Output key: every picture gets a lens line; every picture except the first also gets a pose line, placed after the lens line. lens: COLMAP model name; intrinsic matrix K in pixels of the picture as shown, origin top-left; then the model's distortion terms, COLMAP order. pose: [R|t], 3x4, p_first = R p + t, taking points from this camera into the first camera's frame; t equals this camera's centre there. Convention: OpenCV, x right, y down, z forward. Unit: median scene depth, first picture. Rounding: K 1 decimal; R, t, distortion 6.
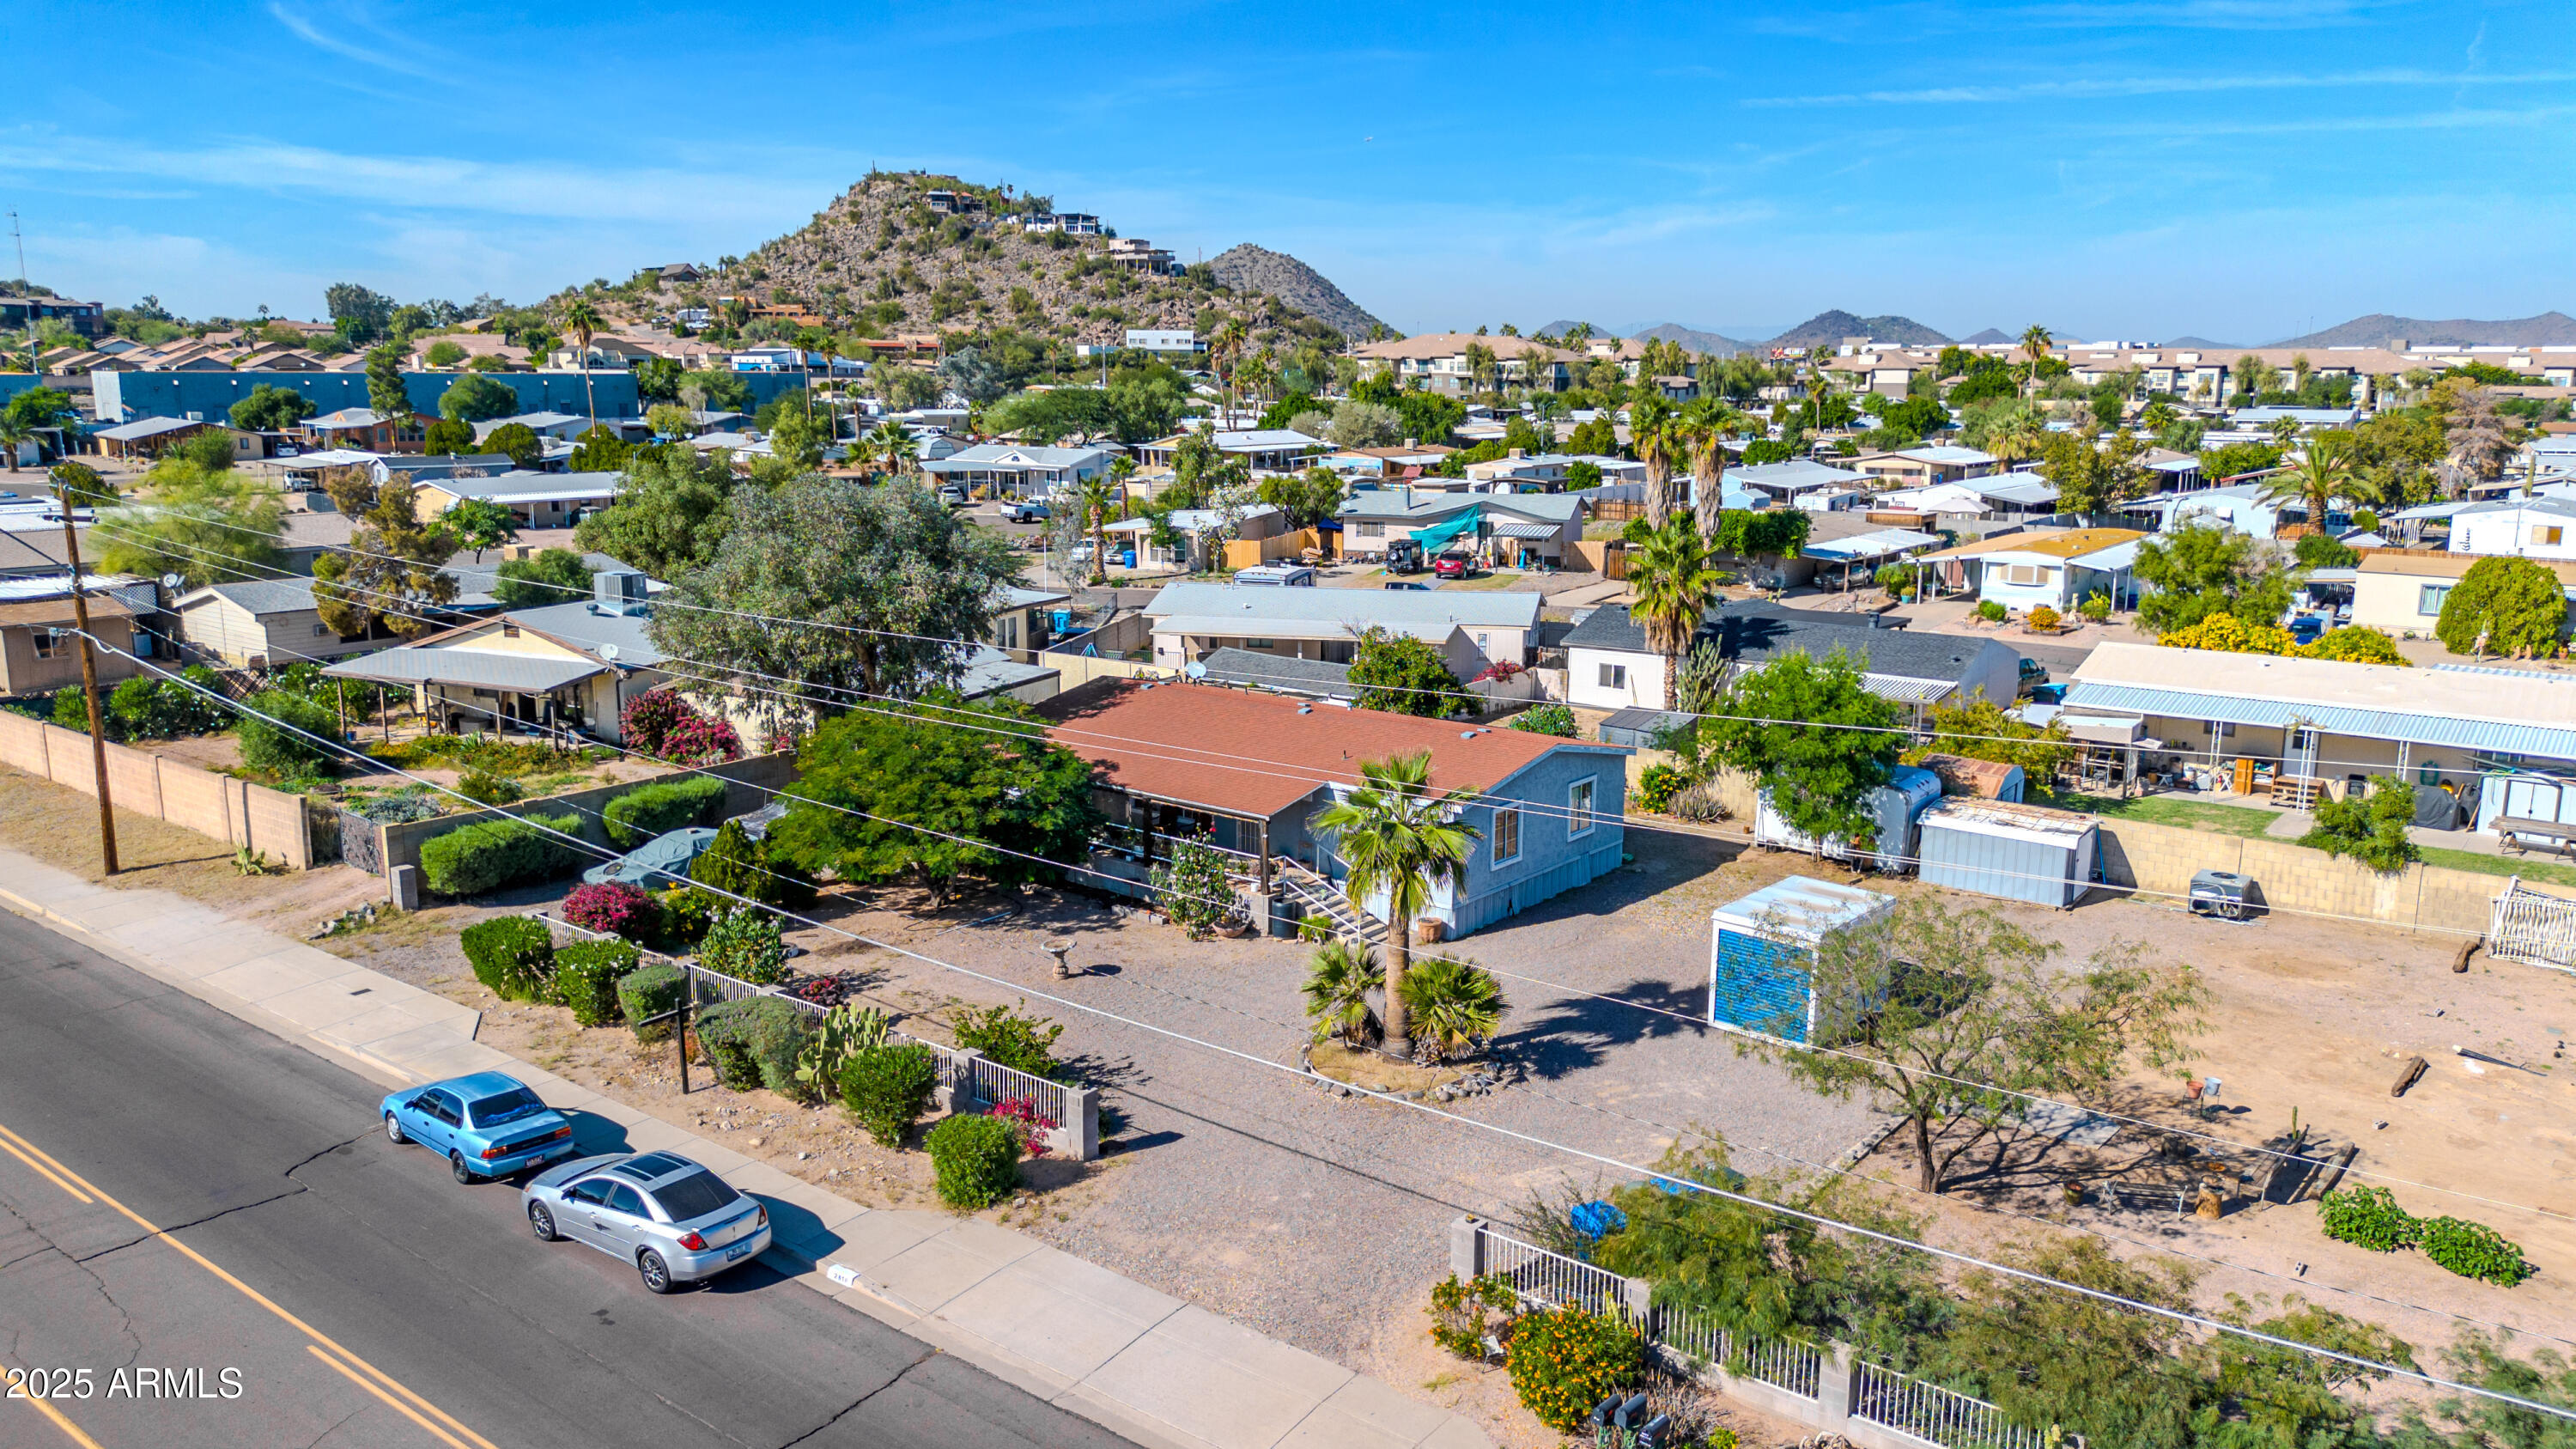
lens RADIAL K [[1814.8, 0, 1288.0], [0, 1814.8, 724.5], [0, 0, 1]] dist [0.092779, -0.093444]
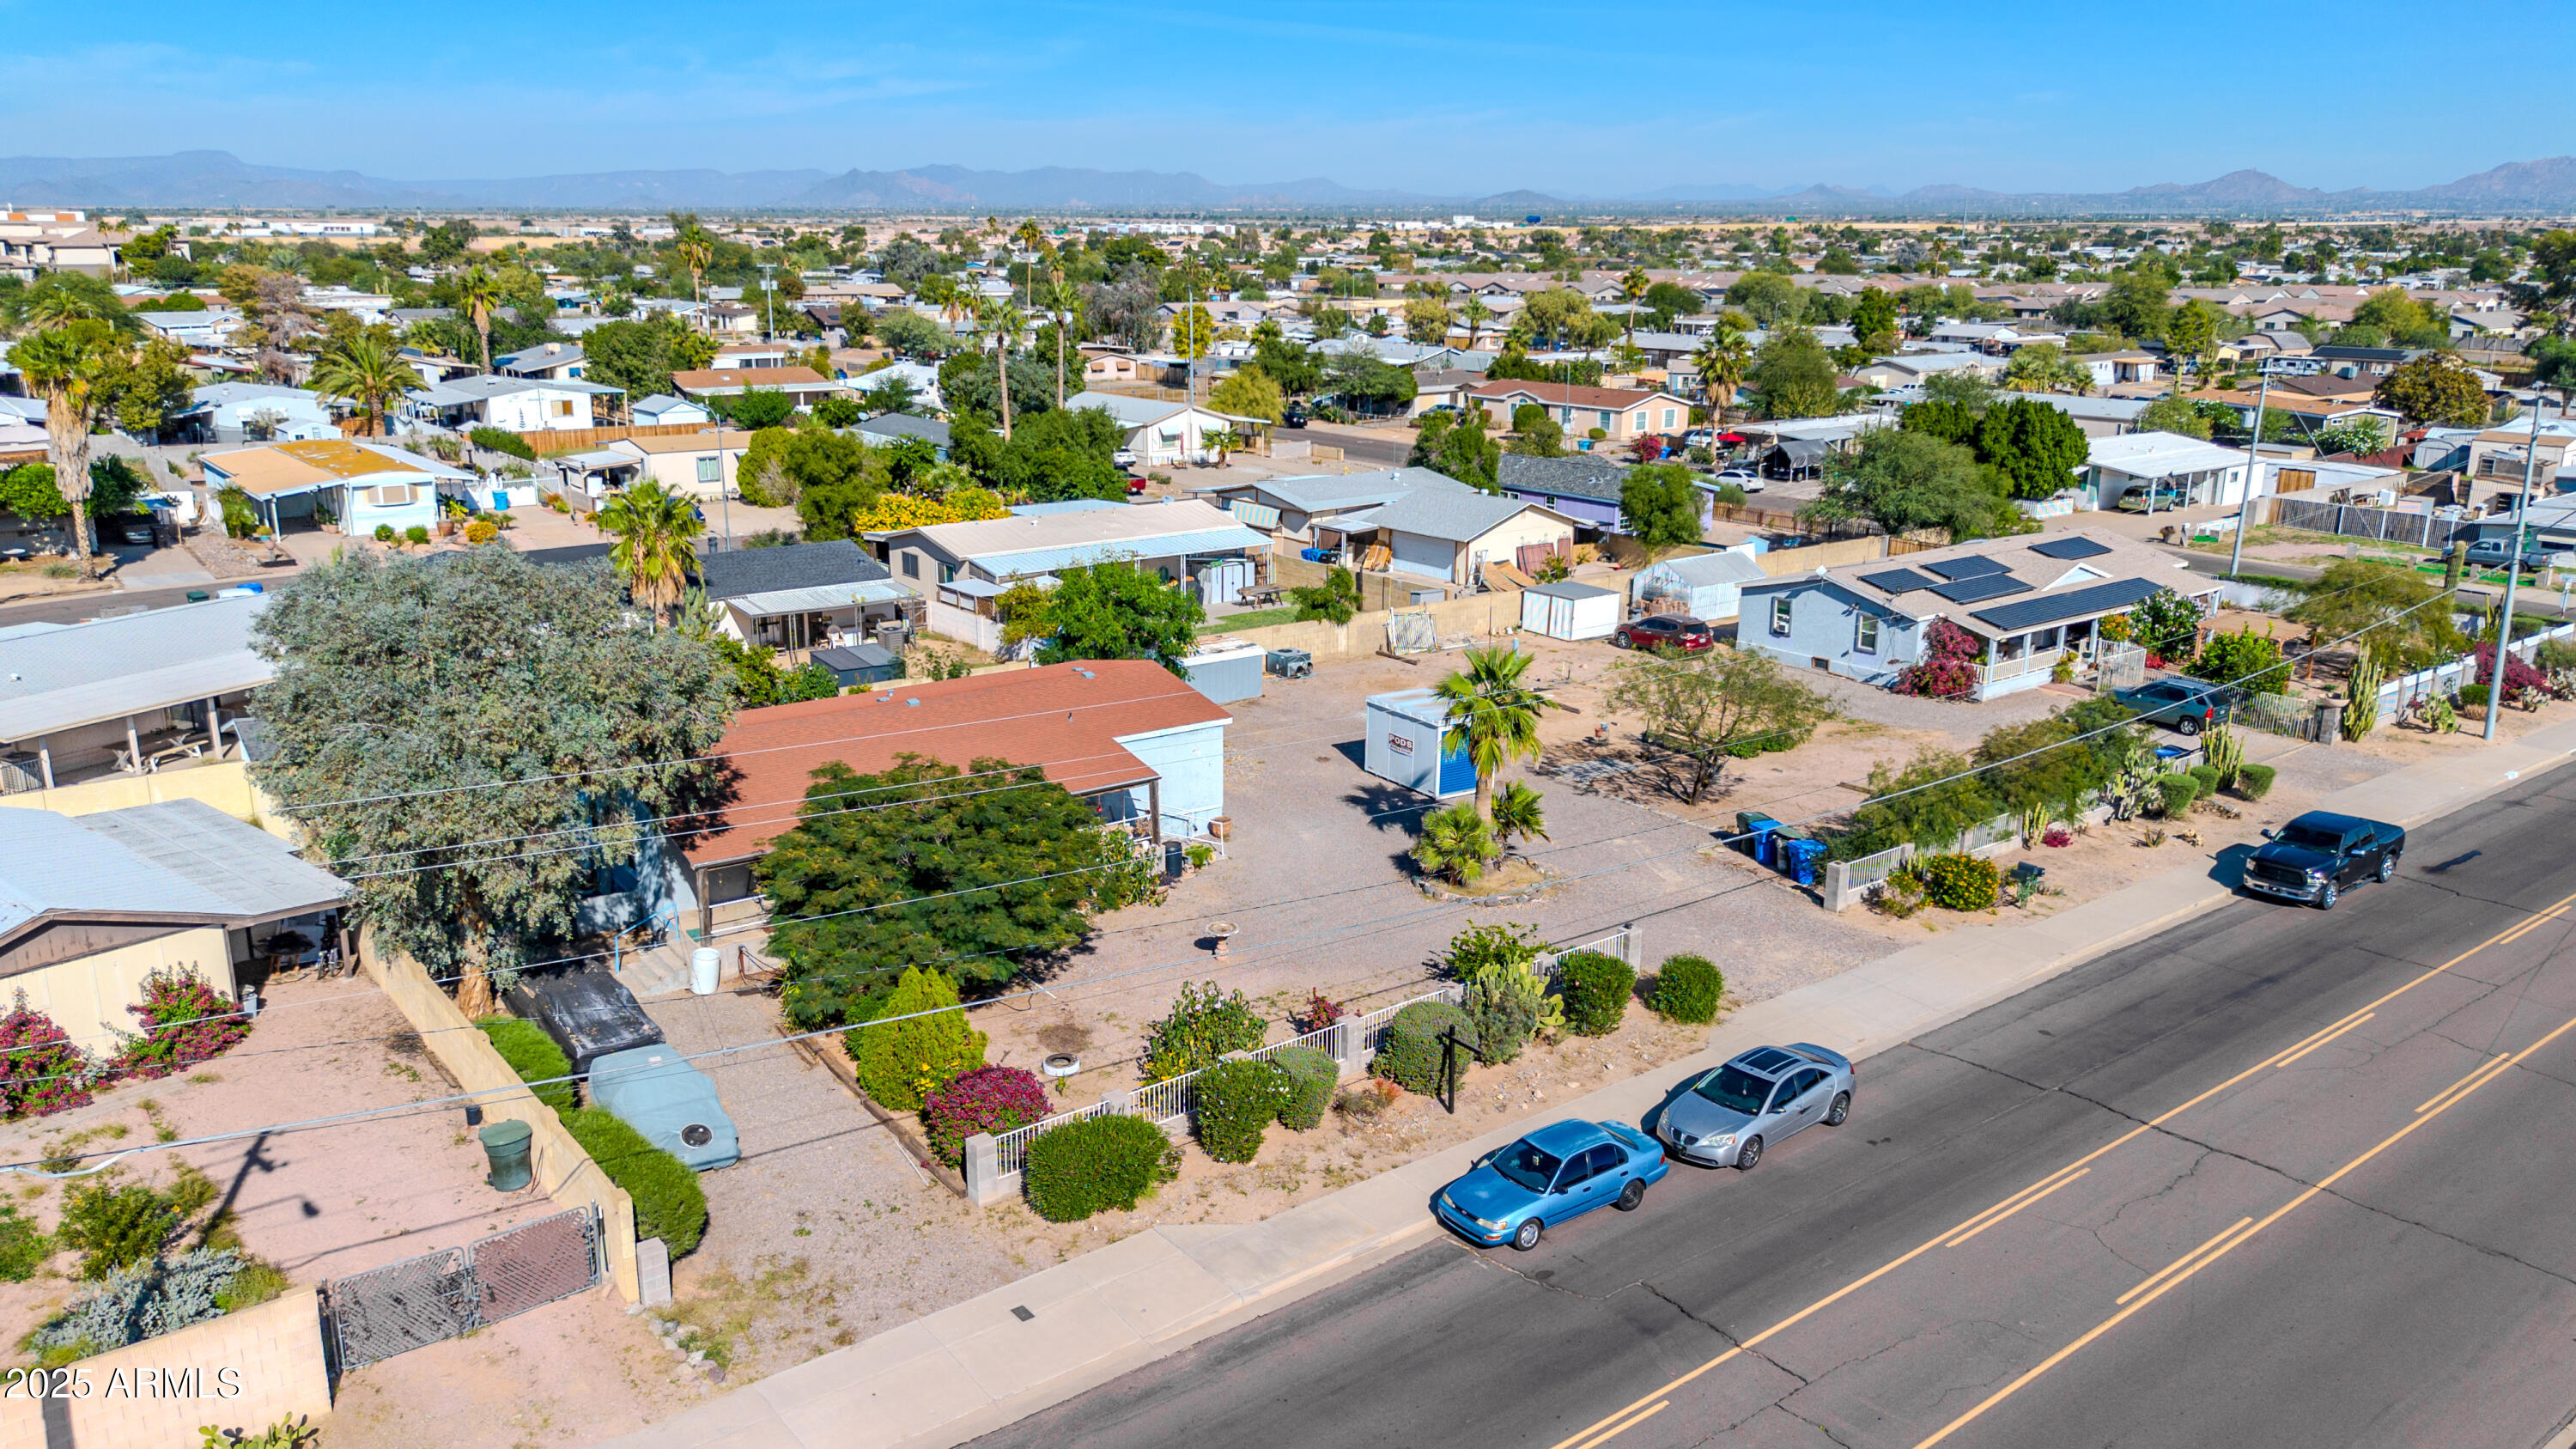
lens RADIAL K [[1814.8, 0, 1288.0], [0, 1814.8, 724.5], [0, 0, 1]] dist [0.092779, -0.093444]
pose [[0.246106, -0.247343, 0.937152, -0.973928], [0.182779, 0.961386, 0.205740, -0.181387], [-0.951853, 0.120658, 0.281812, 0.603576]]
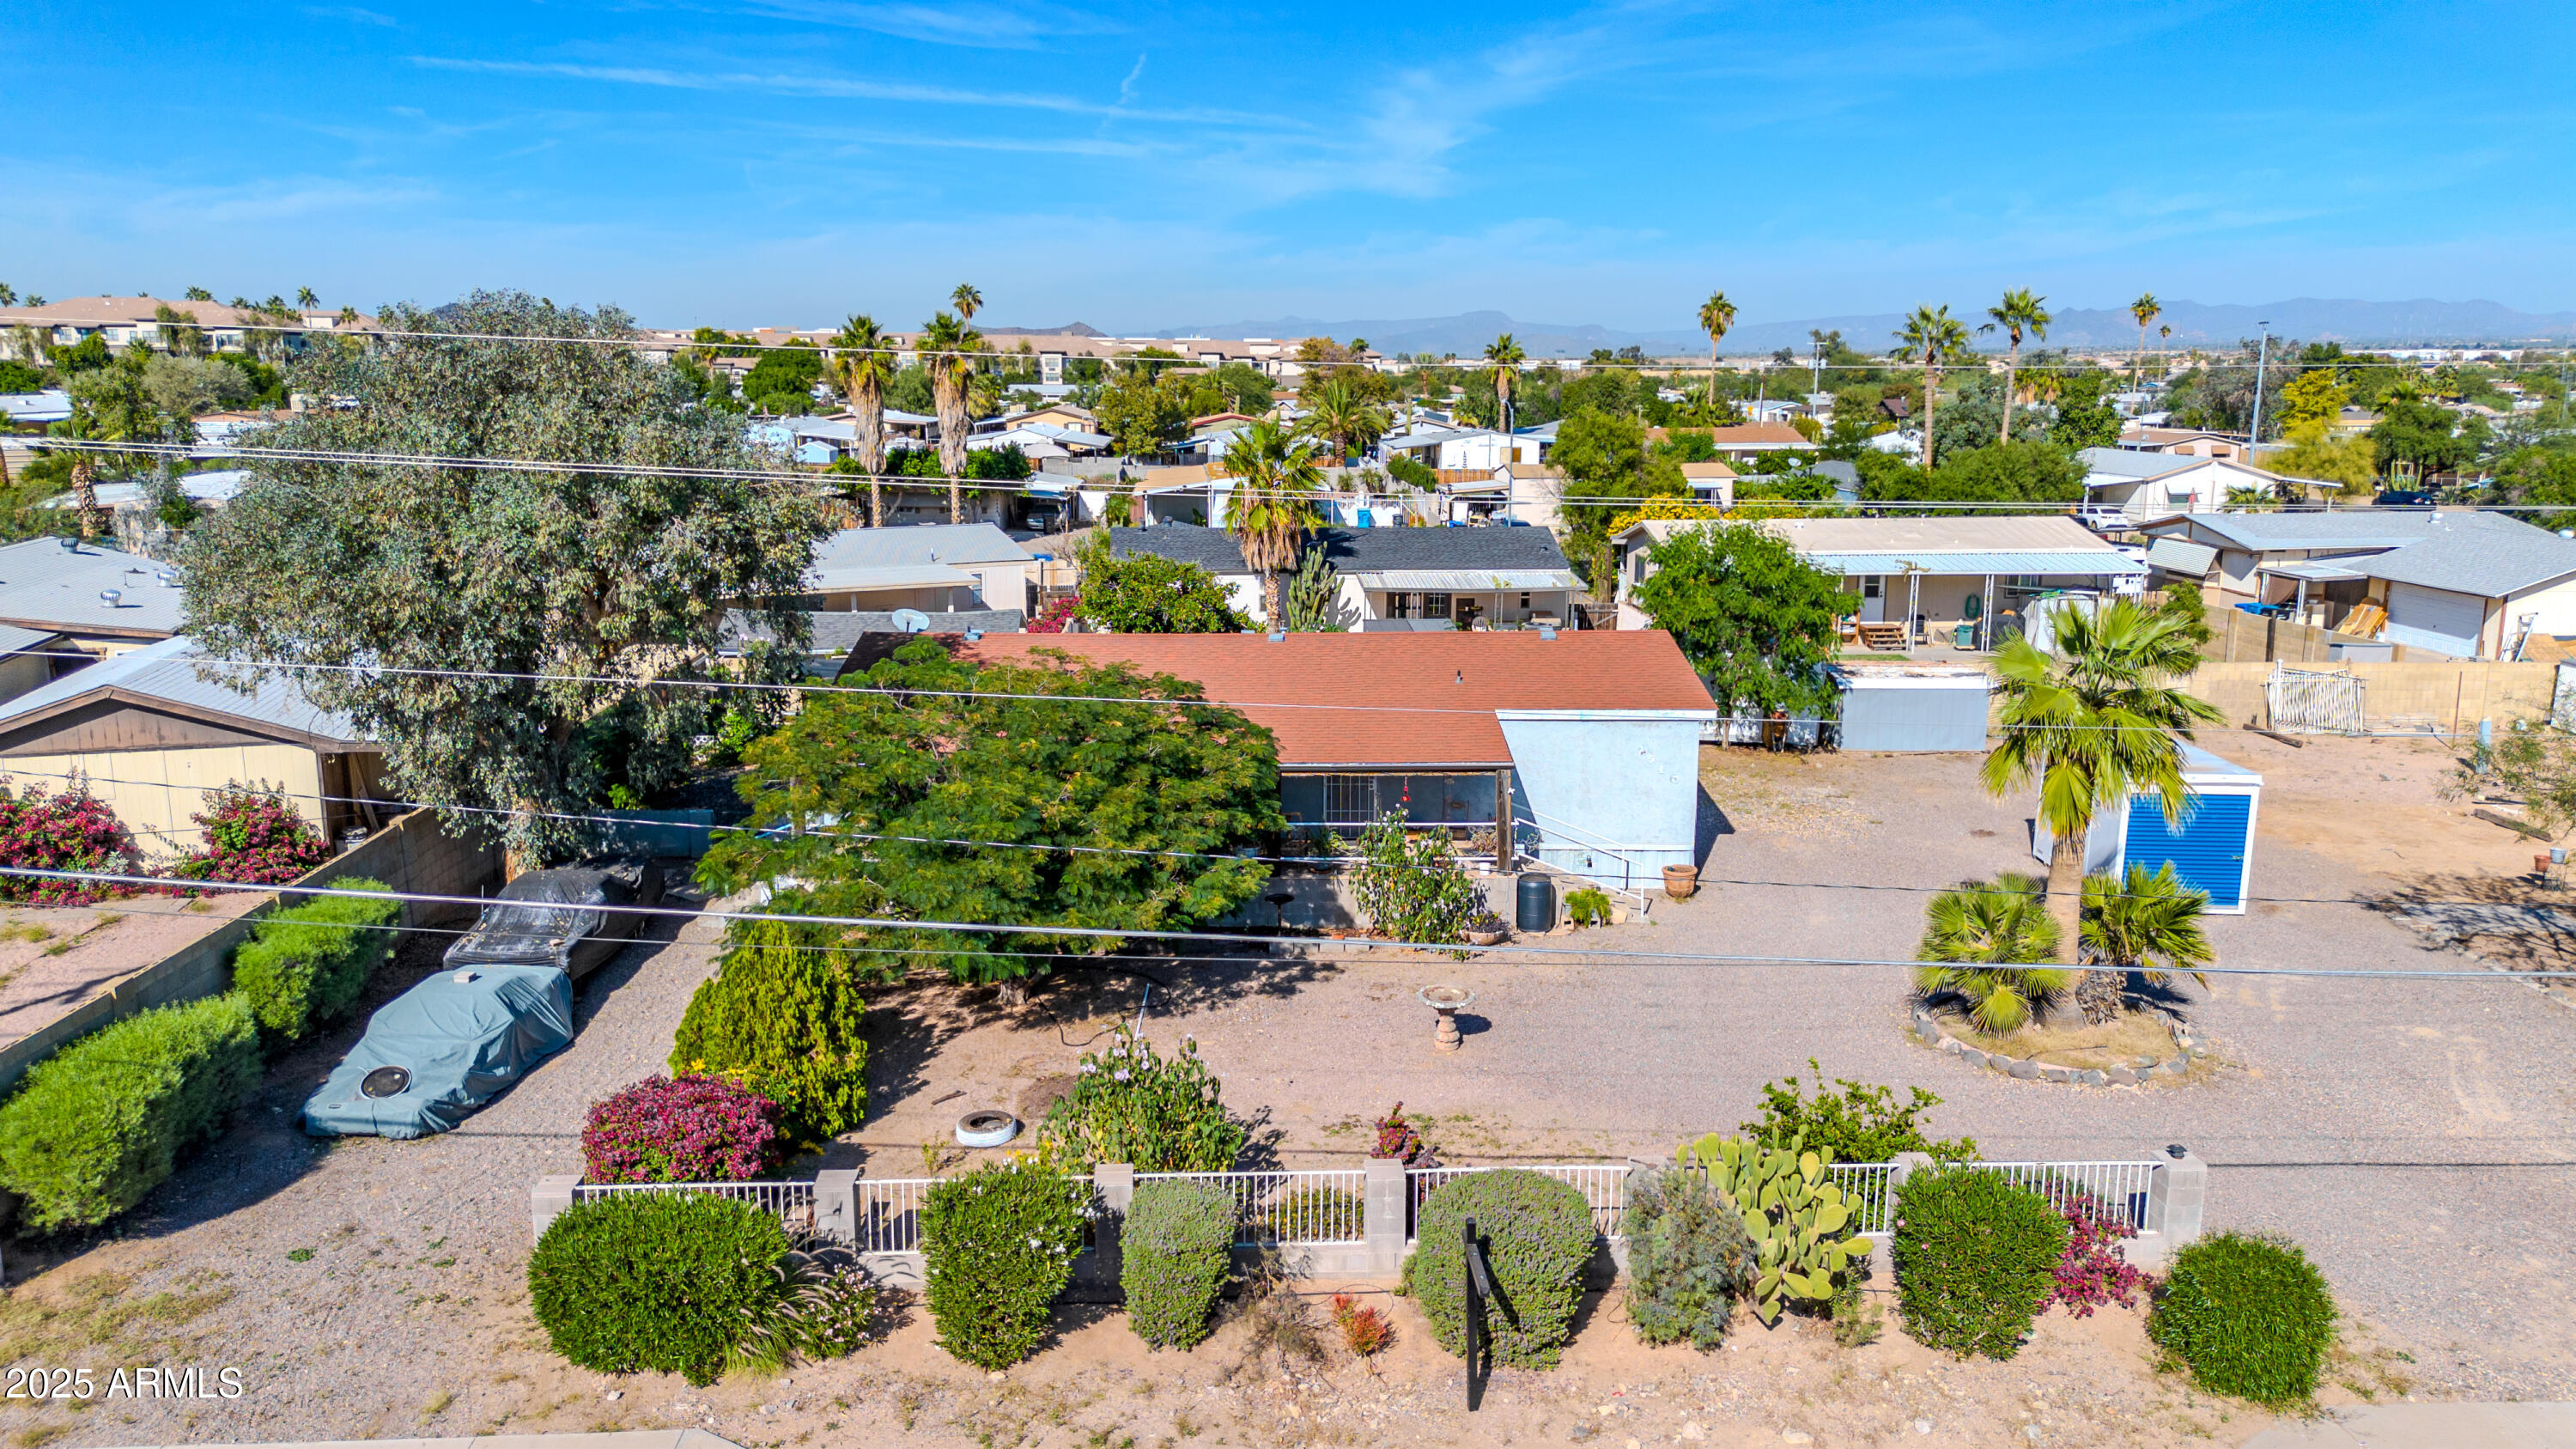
lens RADIAL K [[1814.8, 0, 1288.0], [0, 1814.8, 724.5], [0, 0, 1]] dist [0.092779, -0.093444]
pose [[0.756958, -0.122643, 0.641852, -0.512006], [0.124866, 0.991278, 0.042152, -0.003796], [-0.641423, 0.048239, 0.765669, 0.508874]]
